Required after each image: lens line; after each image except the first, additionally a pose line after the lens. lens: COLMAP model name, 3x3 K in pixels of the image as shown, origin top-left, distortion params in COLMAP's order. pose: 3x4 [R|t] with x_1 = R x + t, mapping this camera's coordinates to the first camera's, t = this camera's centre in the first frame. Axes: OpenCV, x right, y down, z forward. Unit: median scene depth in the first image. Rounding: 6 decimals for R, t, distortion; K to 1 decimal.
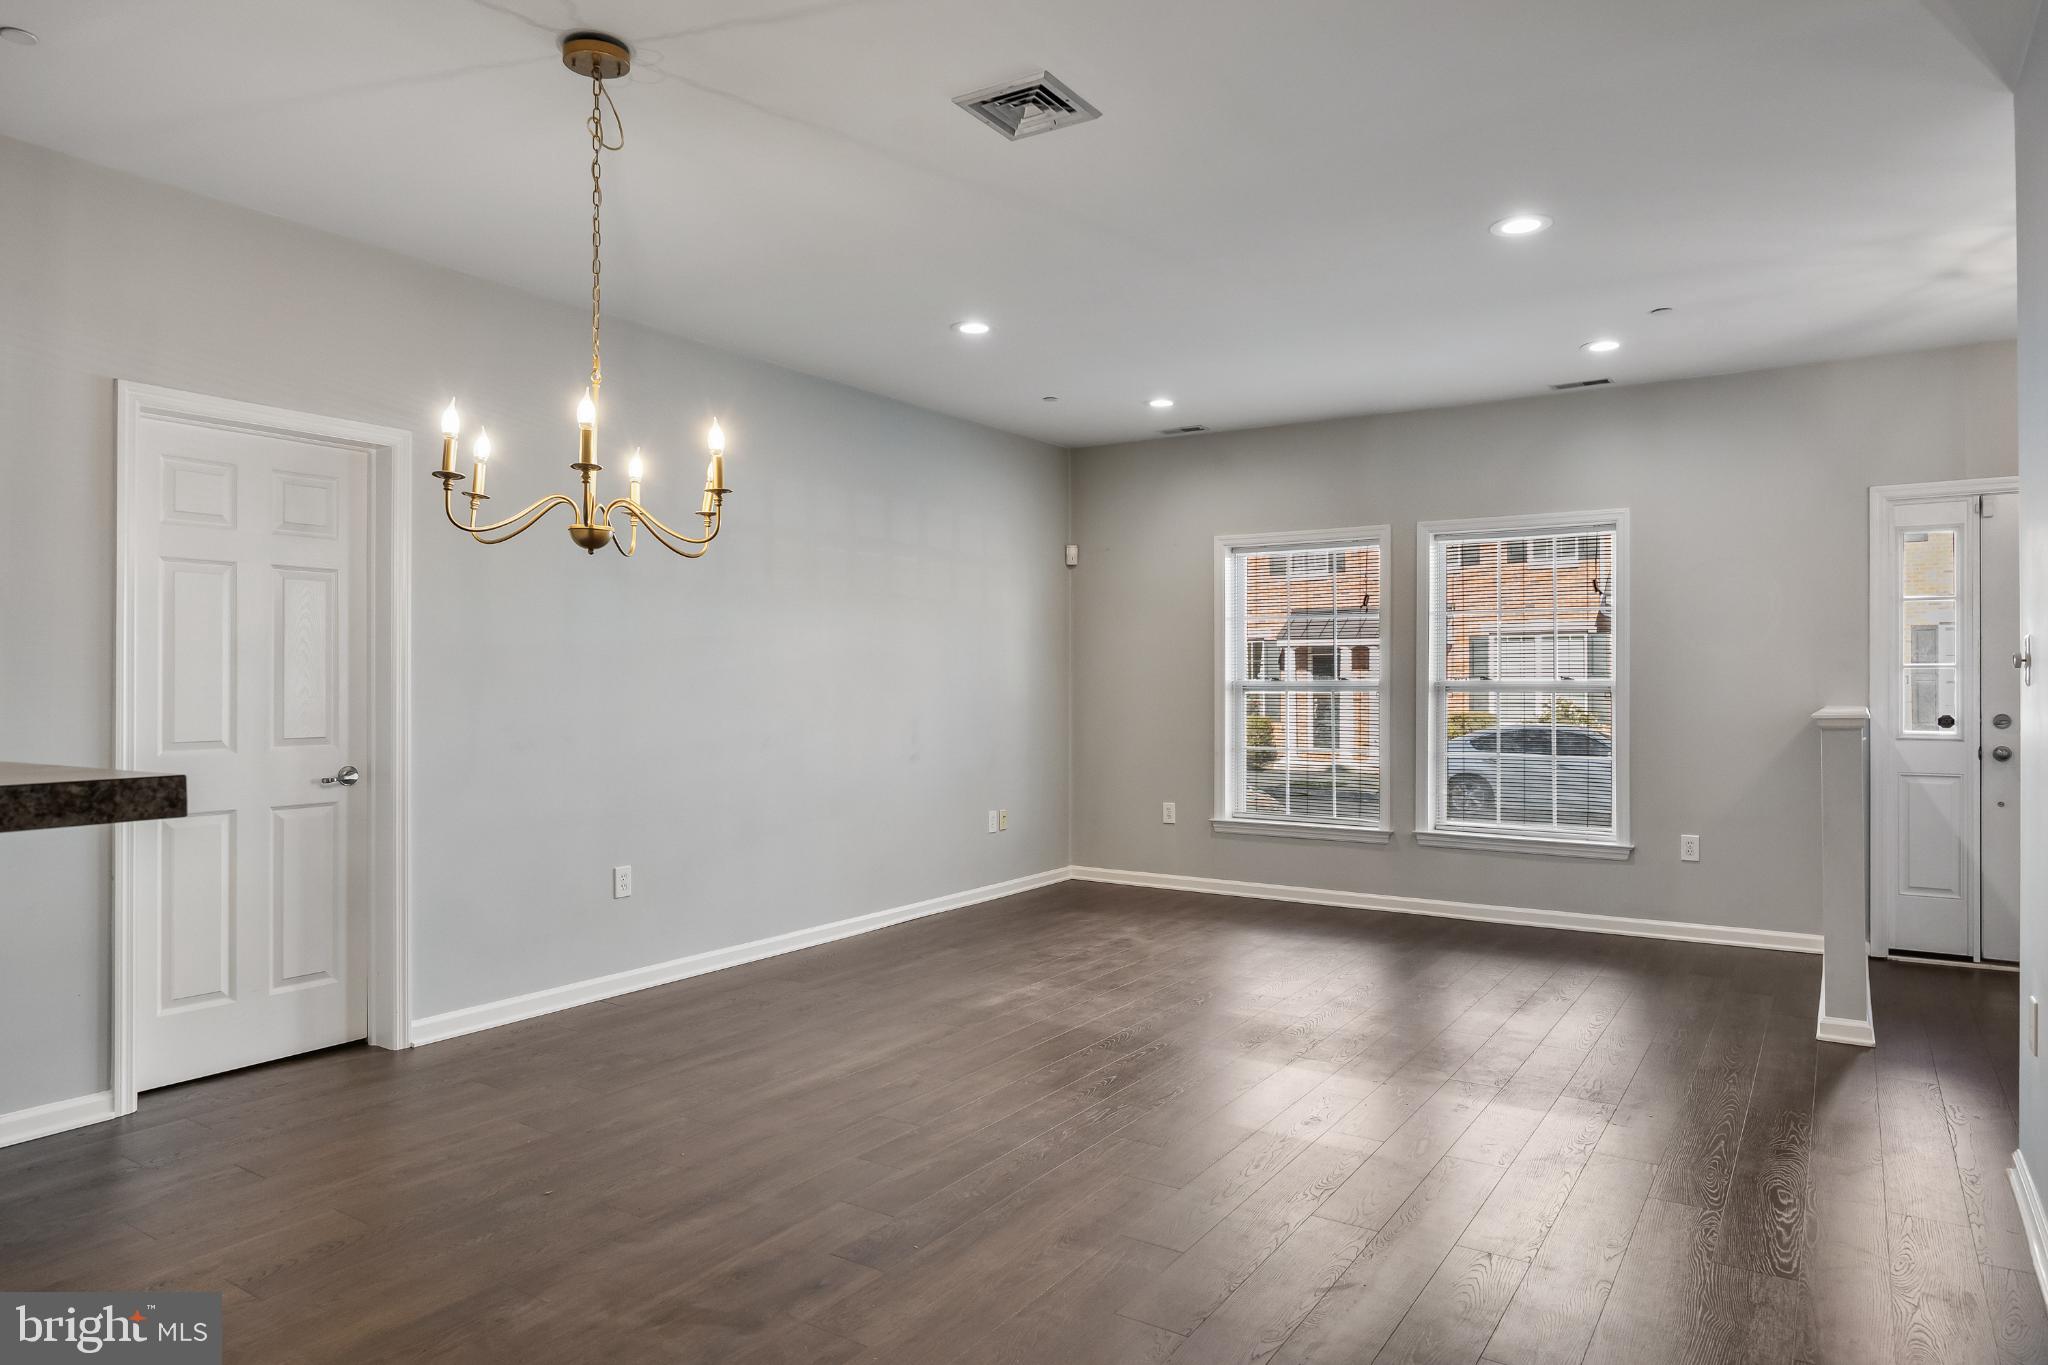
lens RADIAL K [[1260.7, 0, 1024.0], [0, 1260.7, 682.5], [0, 0, 1]] dist [0.255453, -0.000135]
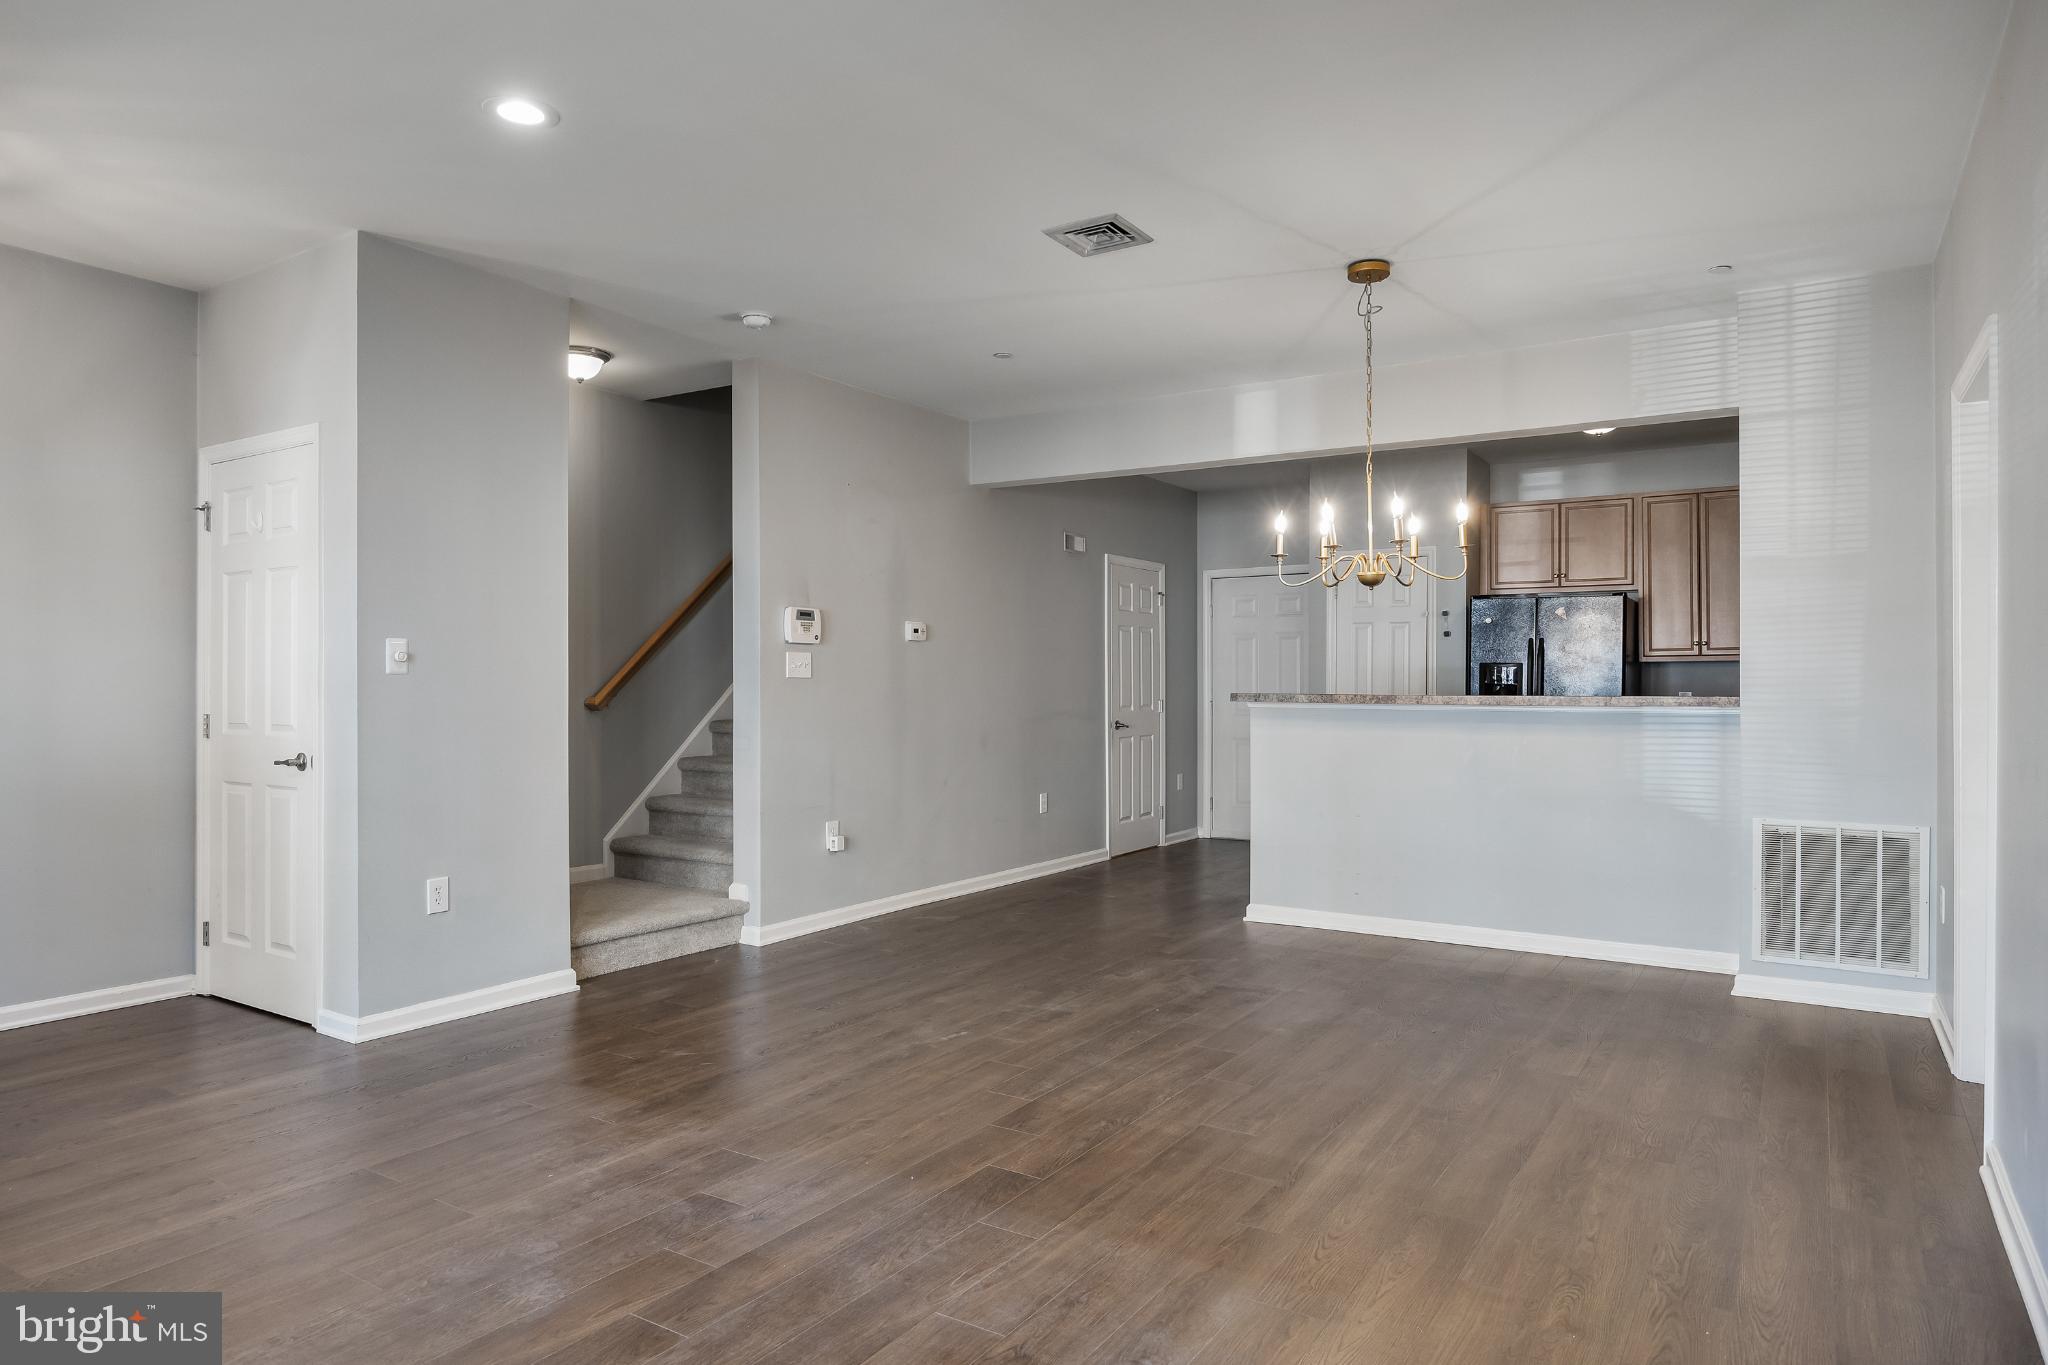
lens RADIAL K [[1260.7, 0, 1024.0], [0, 1260.7, 682.5], [0, 0, 1]] dist [0.255453, -0.000135]
pose [[-0.999936, -0.003542, -0.010721, 0.087117], [-0.003509, 0.999989, -0.003090, 0.014569], [0.010732, -0.003053, -0.999938, 2.142788]]
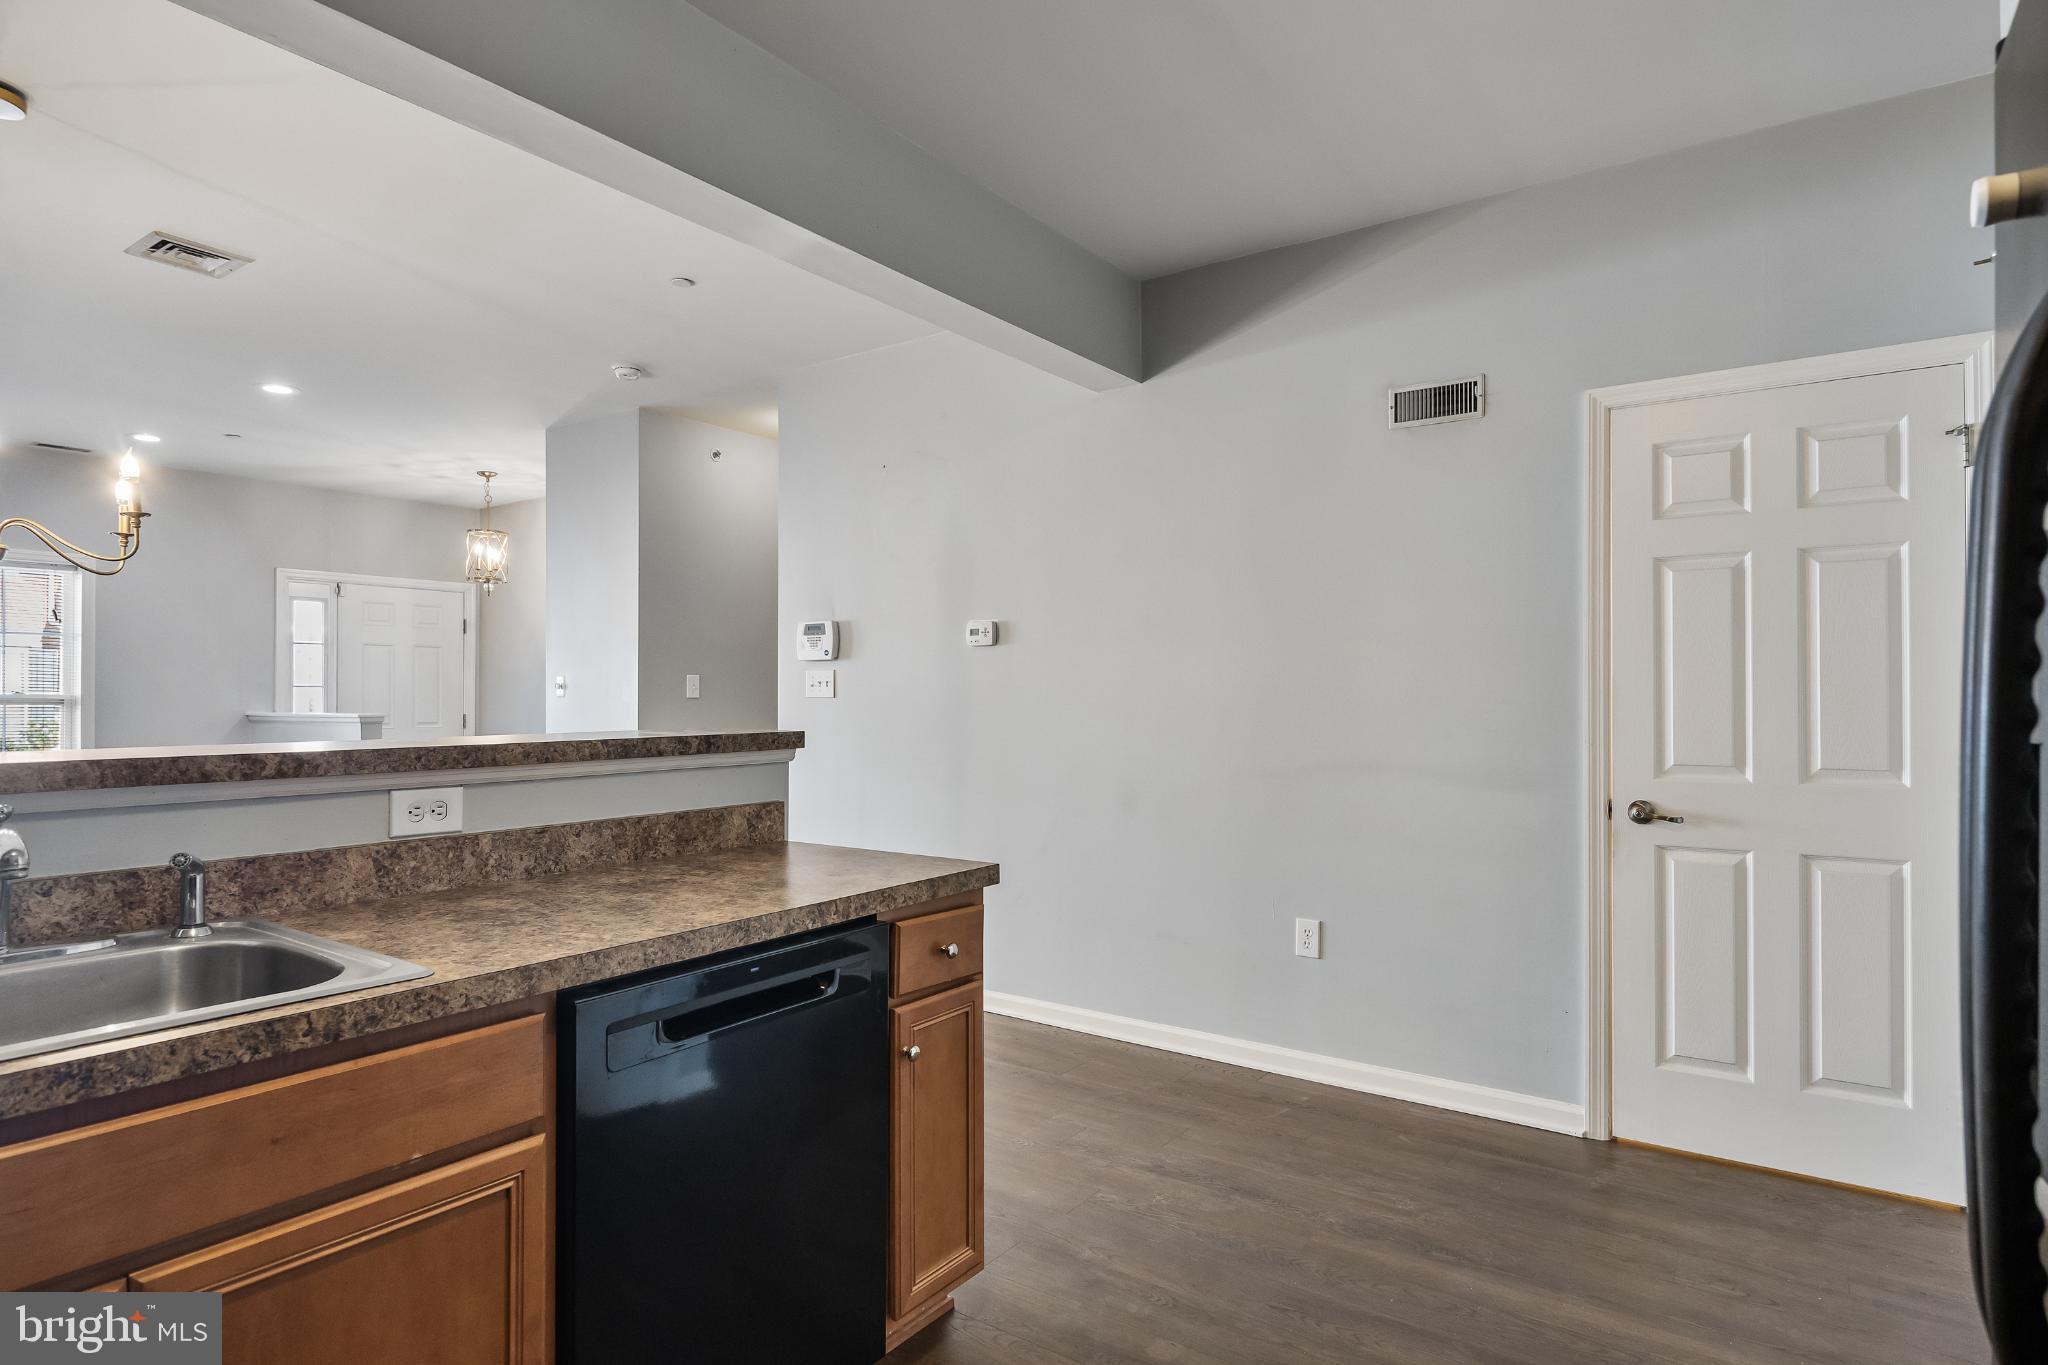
lens RADIAL K [[1112.7, 0, 1024.0], [0, 1112.7, 682.5], [0, 0, 1]] dist [0.000338, 0.000055]
pose [[0.023921, 0.009943, 0.999664, -0.974028], [-0.003117, 0.999946, -0.009871, -0.001454], [-0.999709, -0.002880, 0.023951, 0.194423]]
